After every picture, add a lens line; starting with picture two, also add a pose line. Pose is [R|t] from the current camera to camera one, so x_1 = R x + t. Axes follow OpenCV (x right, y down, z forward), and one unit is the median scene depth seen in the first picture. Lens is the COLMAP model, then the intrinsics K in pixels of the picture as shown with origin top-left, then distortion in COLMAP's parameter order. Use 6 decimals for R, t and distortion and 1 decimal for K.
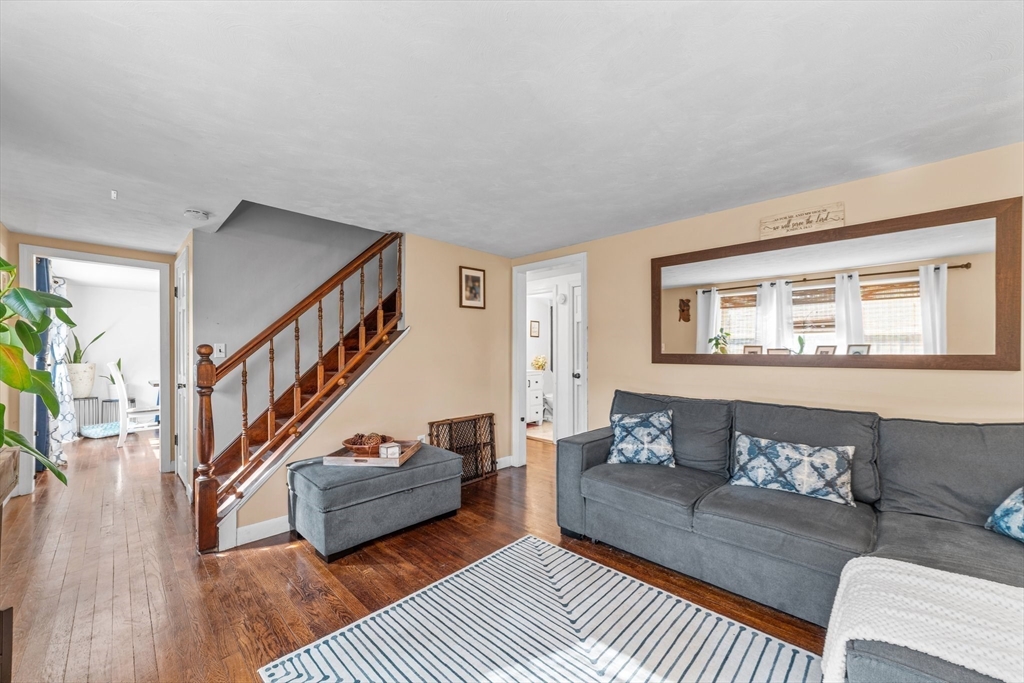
lens RADIAL K [[392.9, 0, 517.0], [0, 392.9, 354.1], [0, 0, 1]] dist [-0.002029, 0.000117]
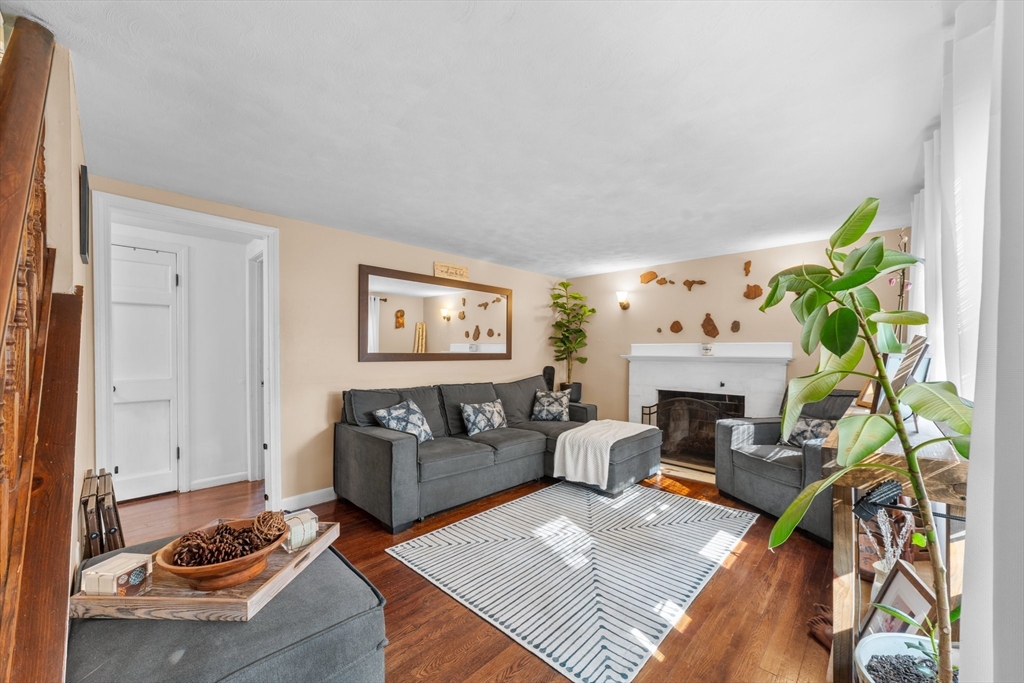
lens RADIAL K [[392.9, 0, 517.0], [0, 392.9, 354.1], [0, 0, 1]] dist [-0.002029, 0.000117]
pose [[-0.000867, -0.003150, 0.999995, -1.009037], [-0.000161, 0.999995, 0.003150, -0.001768], [-1.000000, -0.000158, -0.000868, 0.793128]]
